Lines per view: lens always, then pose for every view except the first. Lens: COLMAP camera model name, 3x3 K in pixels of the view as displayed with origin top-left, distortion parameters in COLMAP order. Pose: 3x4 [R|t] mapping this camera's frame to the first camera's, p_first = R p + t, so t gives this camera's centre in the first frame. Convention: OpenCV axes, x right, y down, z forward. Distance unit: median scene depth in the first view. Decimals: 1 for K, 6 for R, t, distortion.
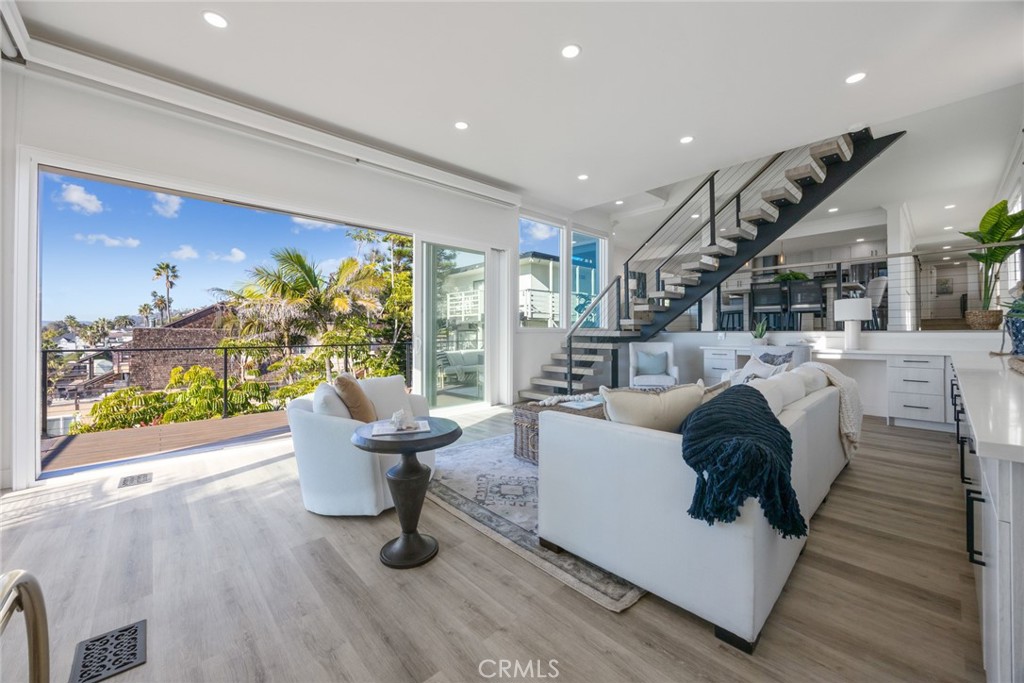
lens RADIAL K [[394.0, 0, 512.0], [0, 394.0, 341.5], [0, 0, 1]] dist [0.000668, 0.000060]
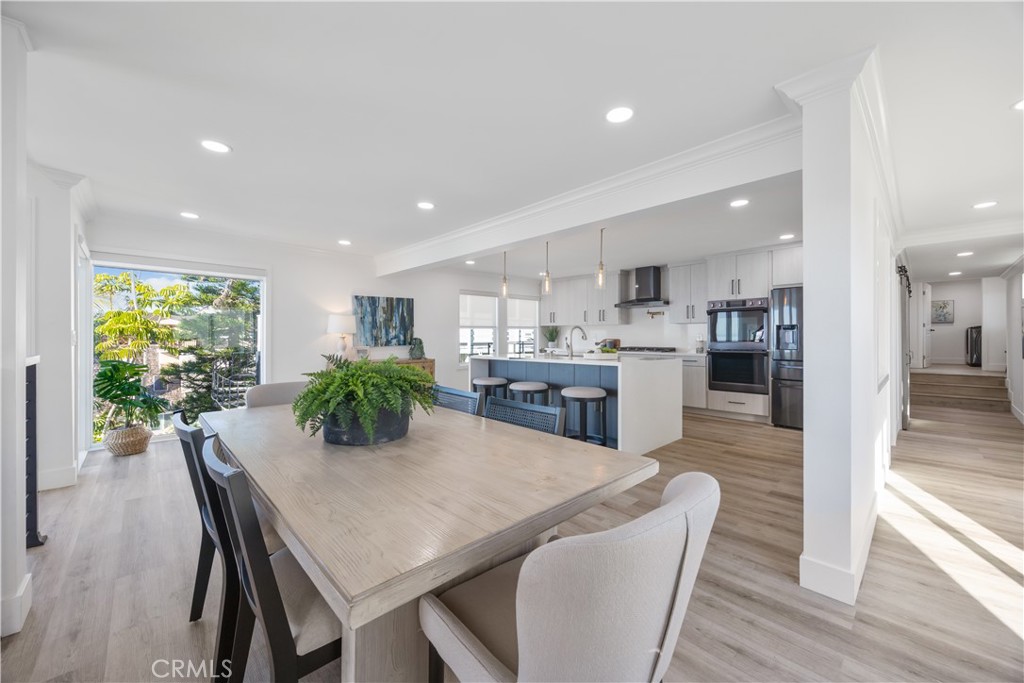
lens RADIAL K [[394.0, 0, 512.0], [0, 394.0, 341.5], [0, 0, 1]] dist [0.000668, 0.000060]
pose [[0.999633, -0.006783, 0.026228, 0.396594], [0.007088, 0.999908, -0.011531, -0.095103], [-0.026148, 0.011713, 0.999589, 0.395879]]
